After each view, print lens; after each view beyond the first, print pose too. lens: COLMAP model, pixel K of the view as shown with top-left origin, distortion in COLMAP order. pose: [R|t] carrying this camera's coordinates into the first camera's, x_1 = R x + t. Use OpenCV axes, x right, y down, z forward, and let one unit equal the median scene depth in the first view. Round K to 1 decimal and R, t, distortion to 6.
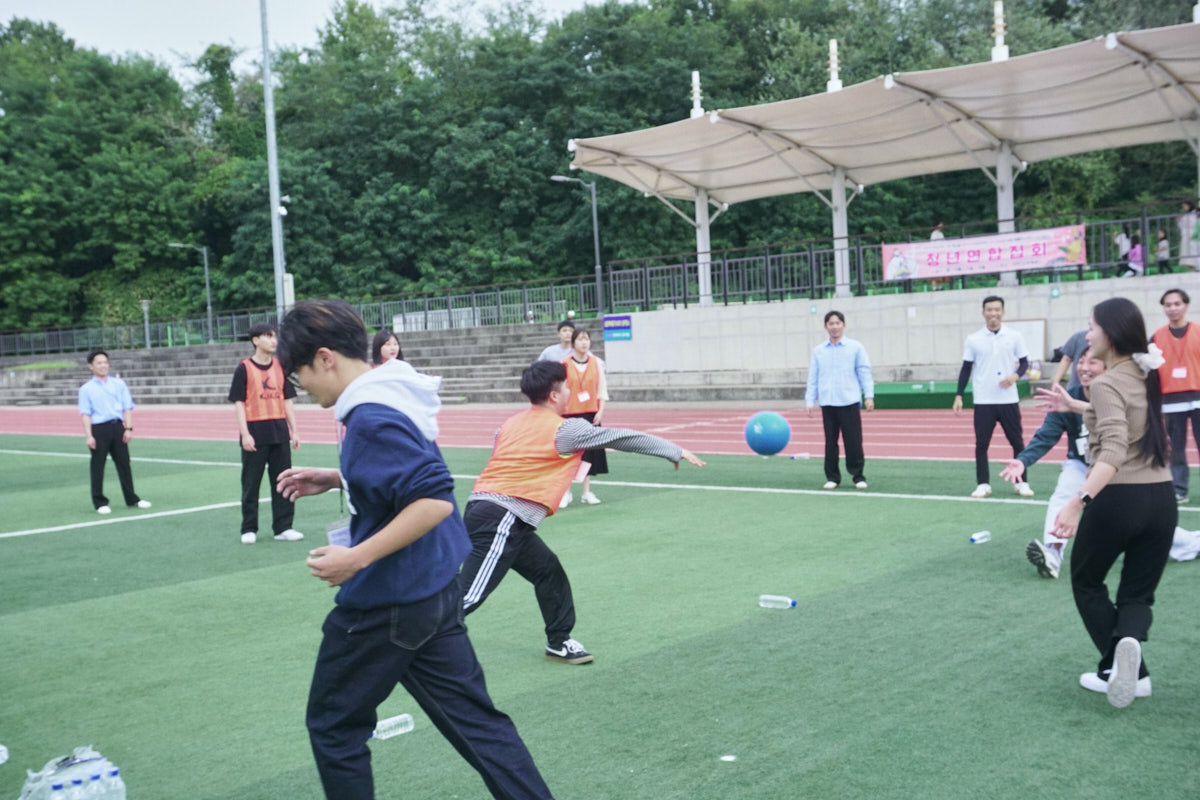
lens RADIAL K [[1287.1, 0, 592.8], [0, 1287.1, 416.3], [0, 0, 1]] dist [0.000158, 0.002753]
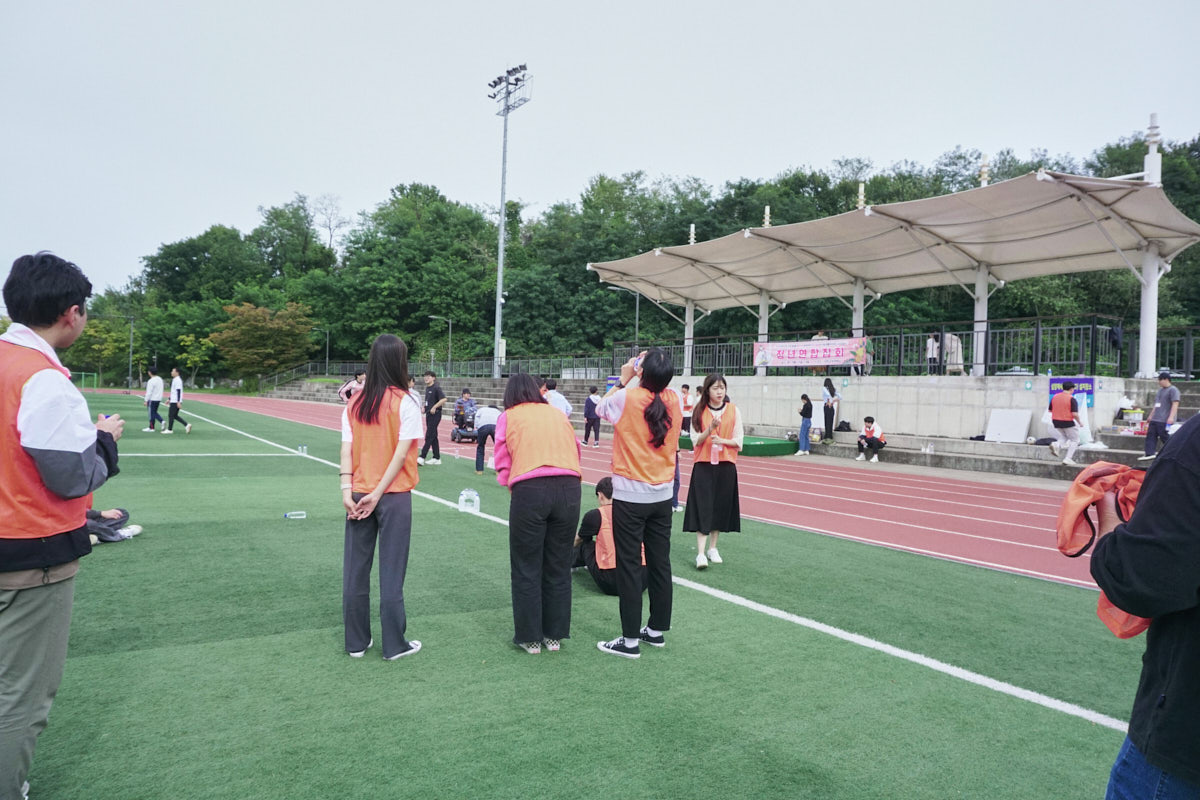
lens RADIAL K [[817.1, 0, 600.0], [0, 817.1, 400.0], [0, 0, 1]] dist [-0.000525, 0.001615]
pose [[0.968426, 0.087599, -0.233403, 0.105939], [-0.099008, 0.994376, -0.037600, -0.005406], [0.228796, 0.059521, 0.971653, 0.018370]]
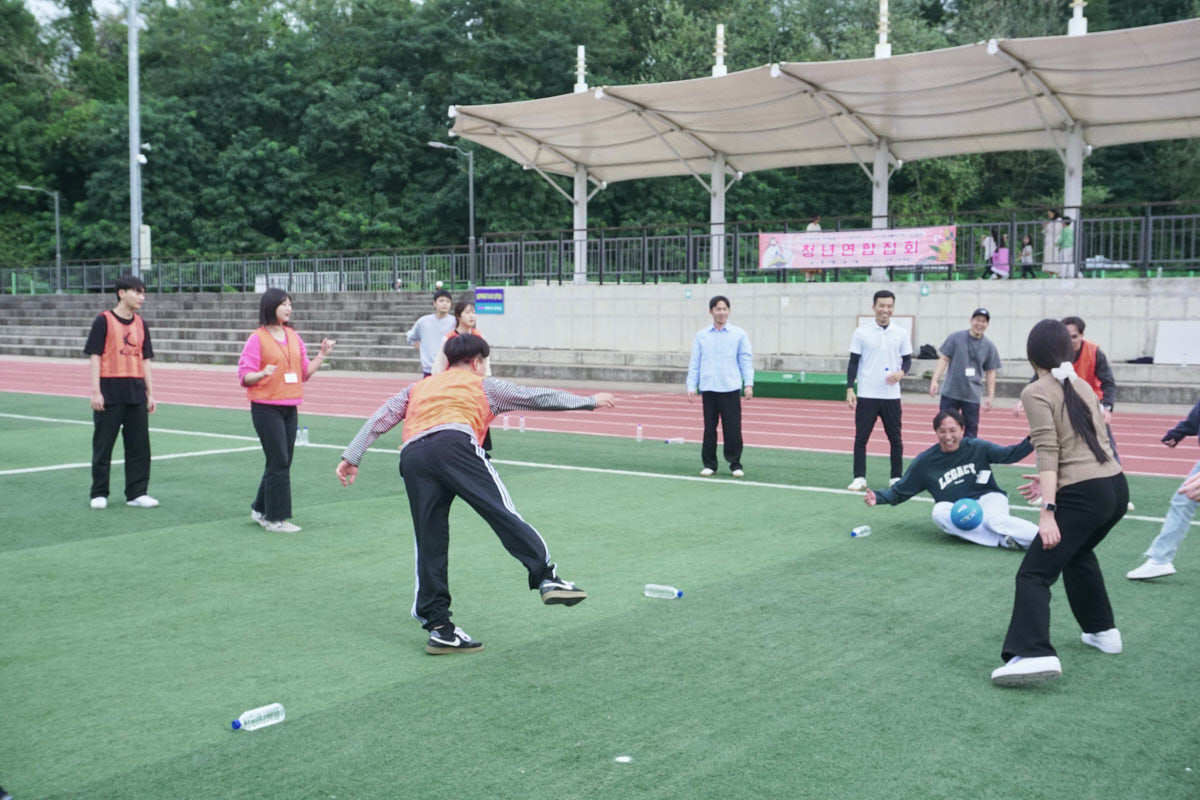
lens RADIAL K [[1294.7, 0, 594.5], [0, 1294.7, 412.9], [0, 0, 1]] dist [-0.003258, 0.004315]
pose [[0.993011, 0.047080, 0.108229, -0.001984], [-0.048772, 0.998725, 0.013033, -0.000092], [-0.107478, -0.018221, 0.994041, 0.003515]]
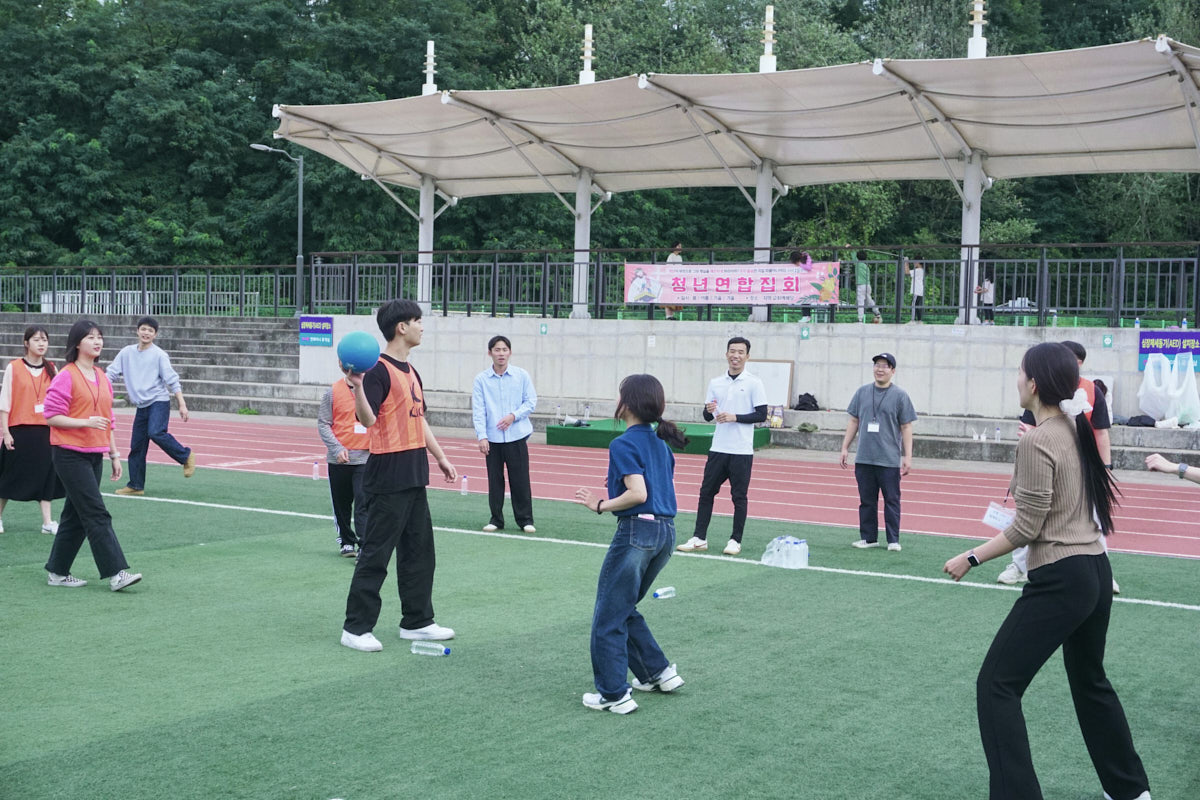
lens RADIAL K [[1533.0, 0, 595.0], [0, 1533.0, 424.0], [0, 0, 1]] dist [-0.008437, 0.045699]
pose [[0.978332, 0.071736, 0.194217, 0.003280], [-0.069258, 0.997408, -0.019528, -0.000370], [-0.195114, 0.005654, 0.980764, -0.010143]]
